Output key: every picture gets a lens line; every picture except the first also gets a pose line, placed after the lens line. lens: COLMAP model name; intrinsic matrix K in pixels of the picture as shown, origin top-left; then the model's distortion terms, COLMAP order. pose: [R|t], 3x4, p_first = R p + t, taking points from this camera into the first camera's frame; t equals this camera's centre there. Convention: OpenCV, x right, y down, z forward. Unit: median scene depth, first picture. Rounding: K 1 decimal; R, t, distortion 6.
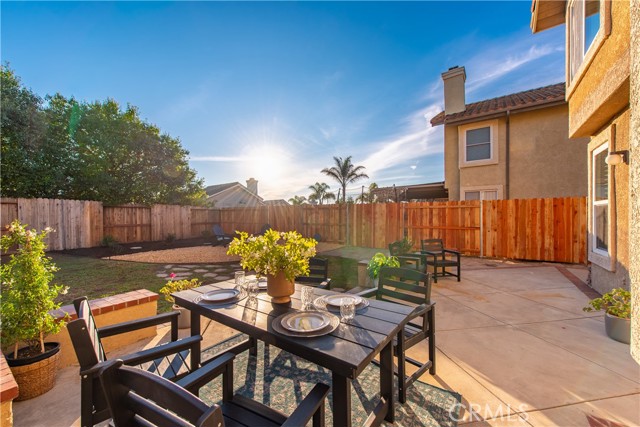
lens RADIAL K [[255.1, 0, 320.1], [0, 255.1, 218.2], [0, 0, 1]] dist [0.013595, -0.004870]
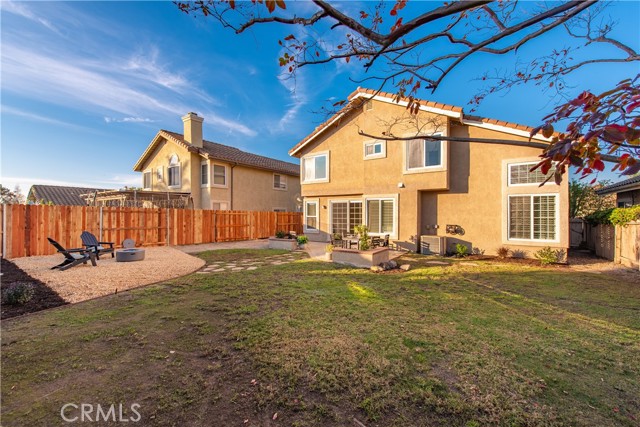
lens RADIAL K [[255.1, 0, 323.0], [0, 255.1, 212.2], [0, 0, 1]] dist [0.013595, -0.004870]
pose [[0.005536, 0.010889, 0.999925, -1.024240], [-0.003026, 0.999936, -0.010872, -0.031344], [-0.999980, -0.002966, 0.005569, 0.312964]]
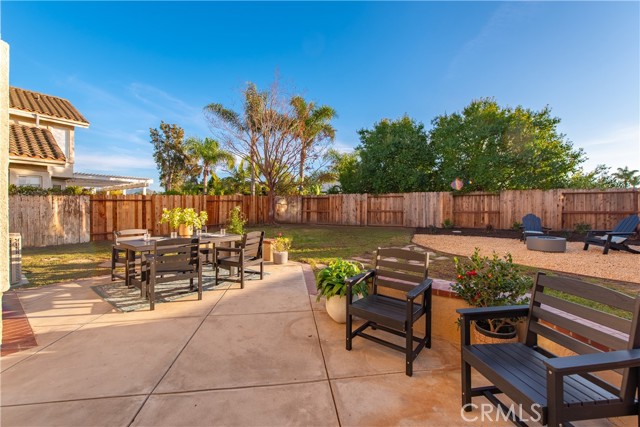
lens RADIAL K [[255.1, 0, 326.8], [0, 255.1, 209.6], [0, 0, 1]] dist [0.013595, -0.004870]
pose [[-0.015888, 0.012155, -0.999800, 0.355210], [-0.001057, 0.999925, 0.012174, 0.006114], [0.999873, 0.001250, -0.015874, 0.386948]]
